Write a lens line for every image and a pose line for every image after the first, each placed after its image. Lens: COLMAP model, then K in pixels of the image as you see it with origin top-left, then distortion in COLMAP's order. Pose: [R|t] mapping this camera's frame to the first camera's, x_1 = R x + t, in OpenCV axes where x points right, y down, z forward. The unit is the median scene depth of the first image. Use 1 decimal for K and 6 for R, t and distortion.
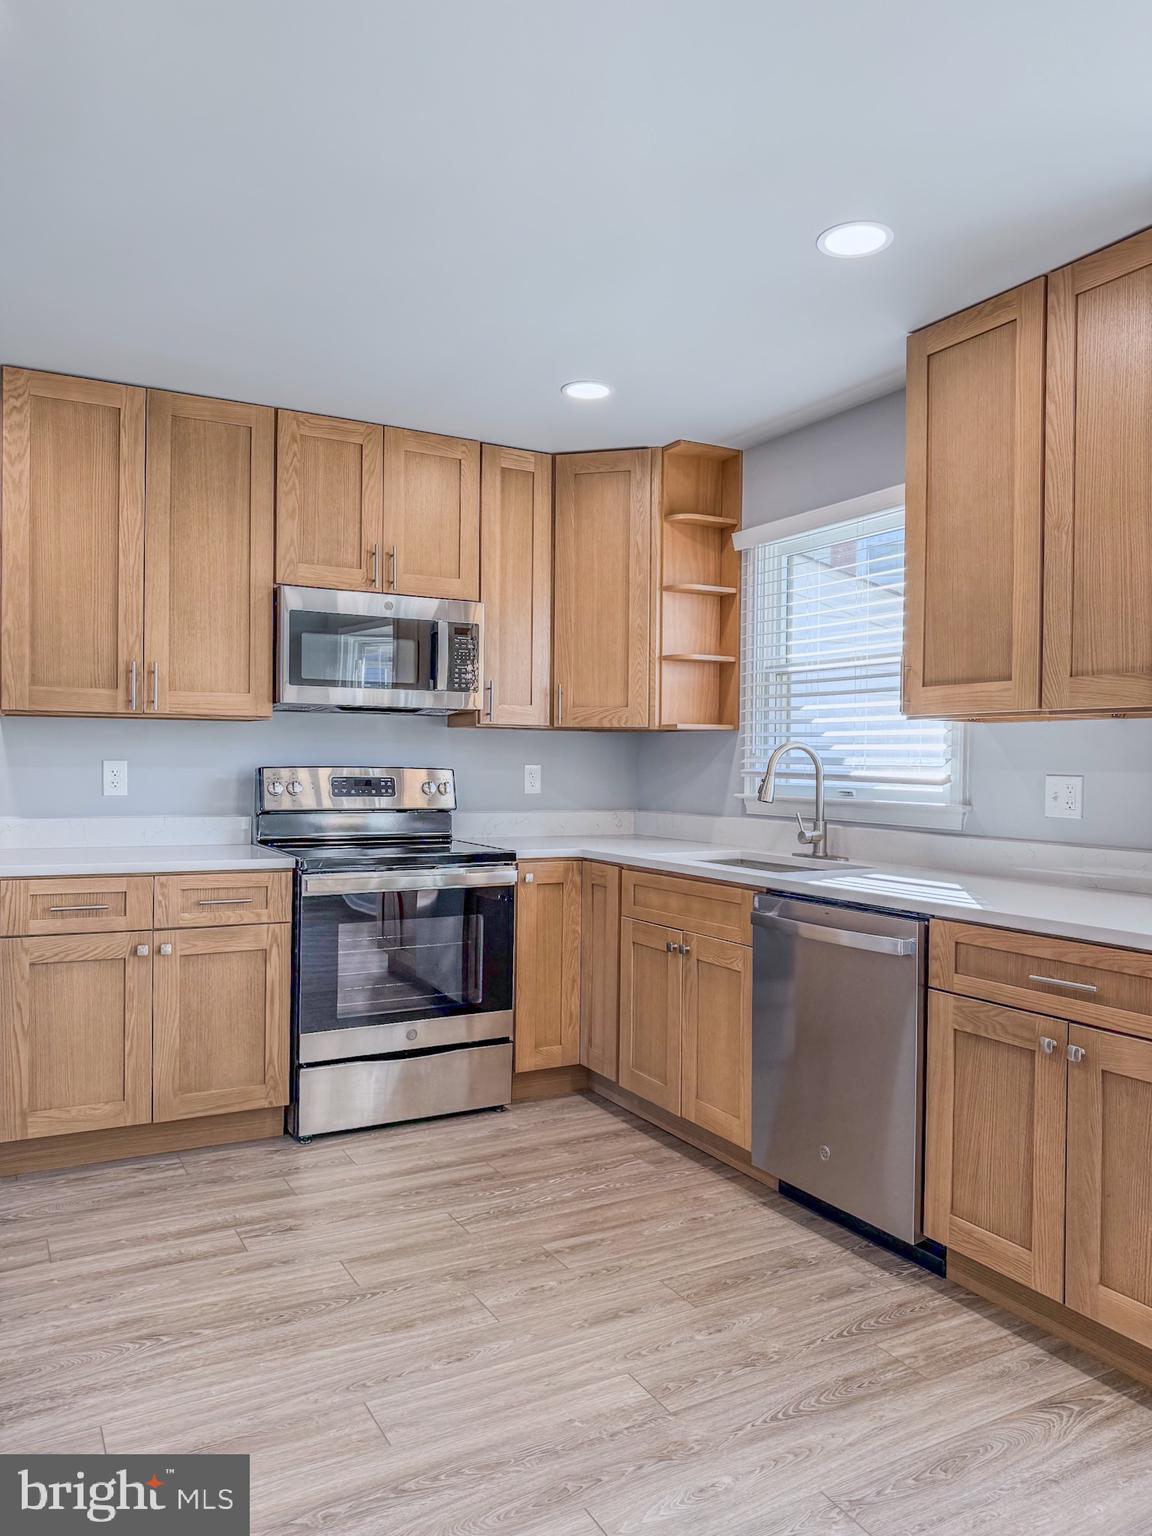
lens RADIAL K [[1091.6, 0, 574.7], [0, 1091.6, 775.2], [0, 0, 1]] dist [-0.003833, 0.001093]
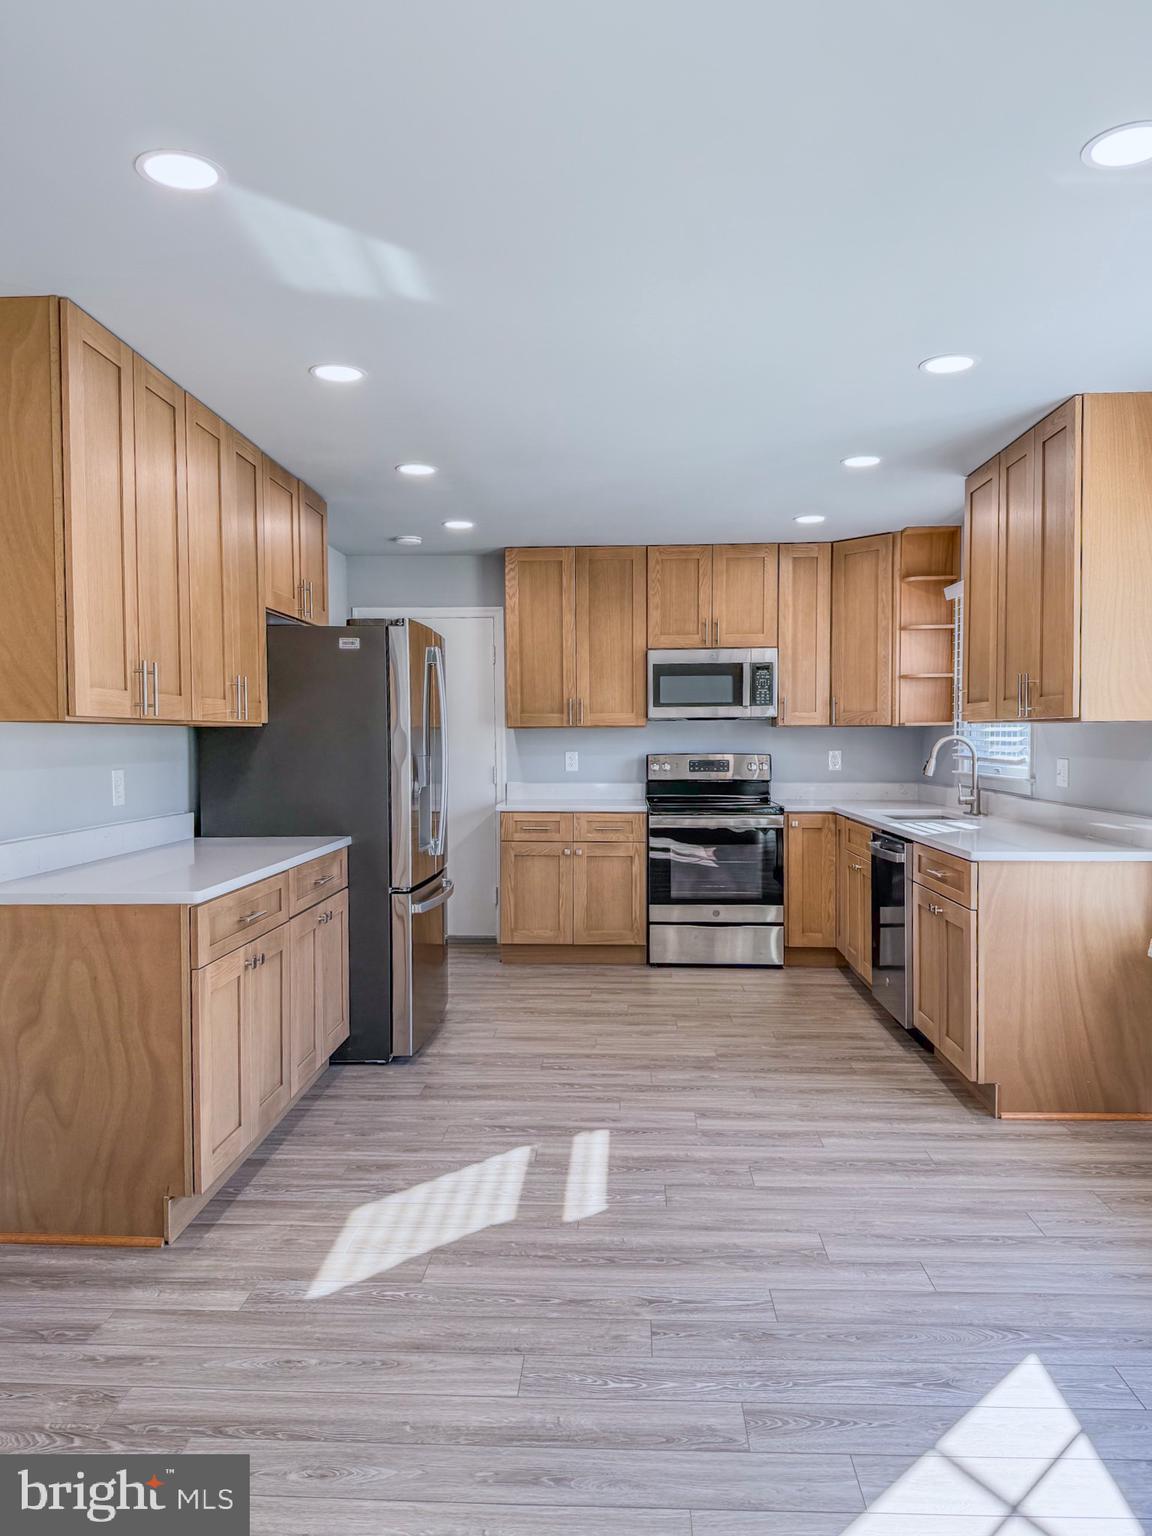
lens RADIAL K [[1111.3, 0, 576.0], [0, 1111.3, 768.0], [0, 0, 1]] dist [0.167099, -0.362422]
pose [[0.847675, 0.000008, -0.530515, 0.565263], [0.007619, 0.999897, 0.012188, -0.008781], [0.530460, -0.014373, 0.847588, -0.556171]]
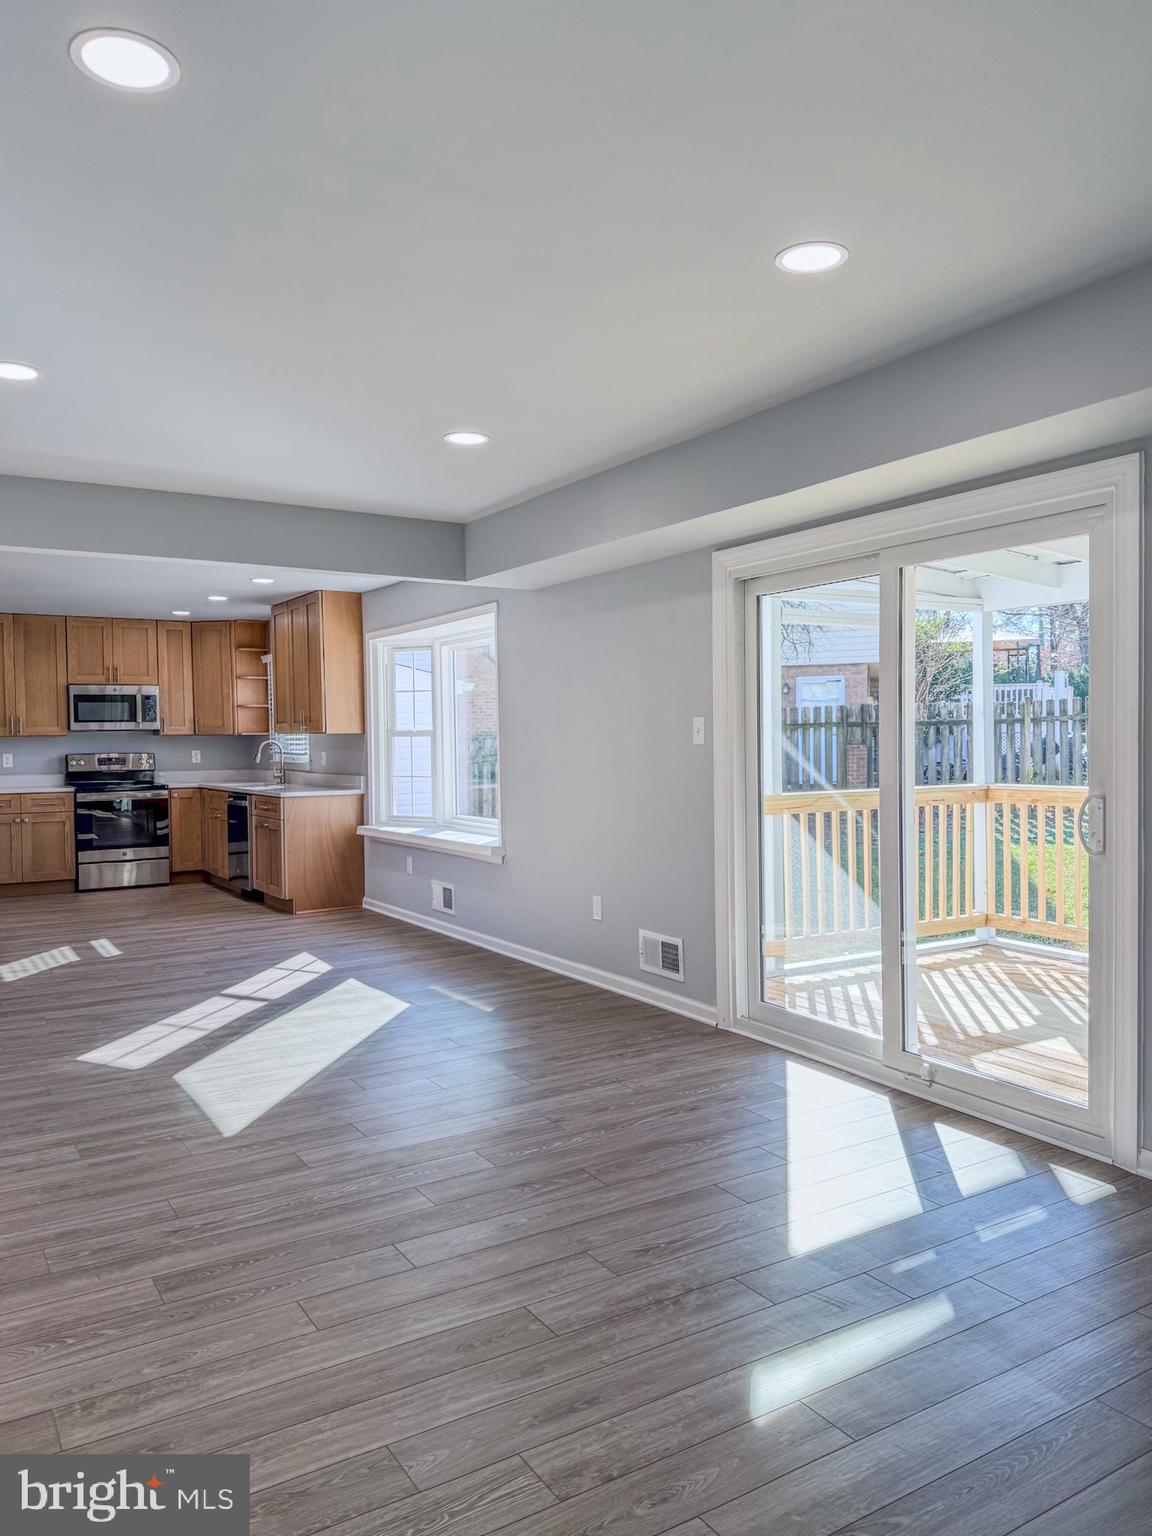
lens RADIAL K [[1111.3, 0, 576.0], [0, 1111.3, 768.0], [0, 0, 1]] dist [0.167099, -0.362422]
pose [[0.999029, -0.025896, 0.035630, 0.831226], [0.025310, 0.999539, 0.016795, 0.009776], [-0.036049, -0.015877, 0.999224, -1.735021]]
